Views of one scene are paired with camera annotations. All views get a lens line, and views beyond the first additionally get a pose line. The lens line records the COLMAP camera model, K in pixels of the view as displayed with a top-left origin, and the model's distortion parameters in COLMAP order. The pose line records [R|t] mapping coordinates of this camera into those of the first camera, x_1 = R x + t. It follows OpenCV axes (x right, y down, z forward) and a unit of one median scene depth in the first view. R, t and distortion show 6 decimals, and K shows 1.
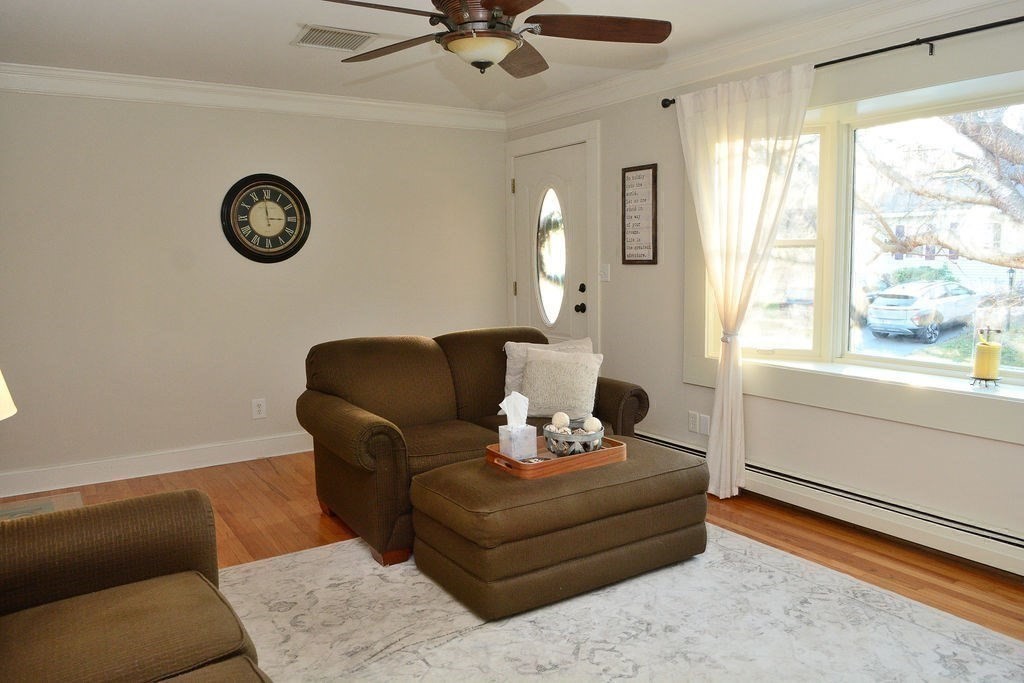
lens RADIAL K [[748.7, 0, 513.6], [0, 748.7, 345.5], [0, 0, 1]] dist [-0.026973, -0.004509]
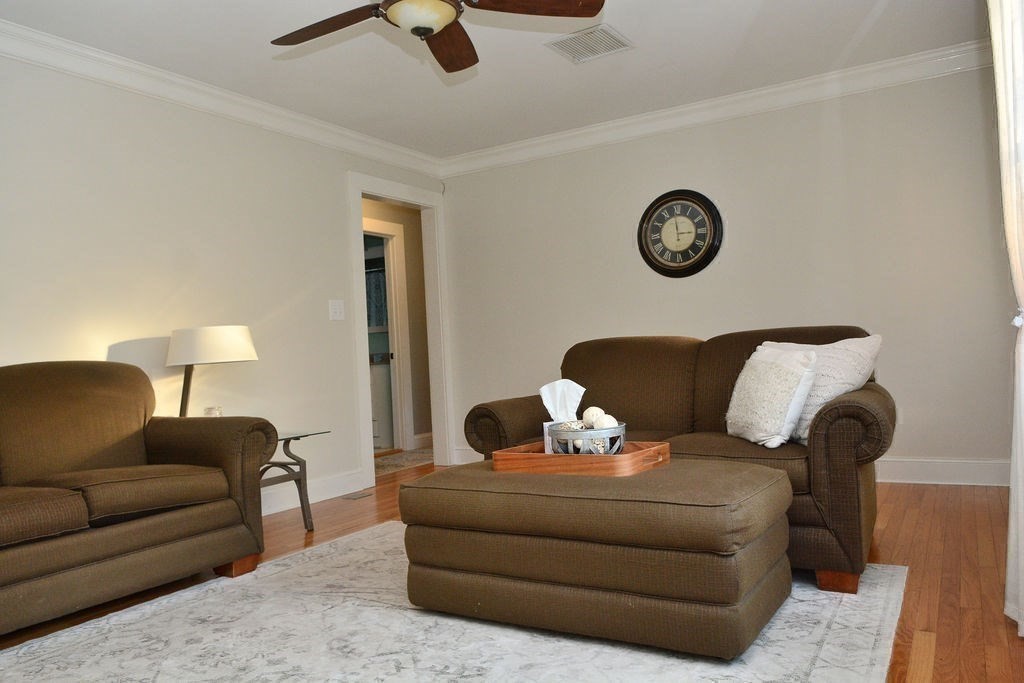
lens RADIAL K [[748.7, 0, 513.6], [0, 748.7, 345.5], [0, 0, 1]] dist [-0.026973, -0.004509]
pose [[0.435382, -0.016660, -0.900092, 0.484678], [-0.063759, 0.996747, -0.049290, 0.045138], [0.897985, 0.078849, 0.432903, 0.379709]]
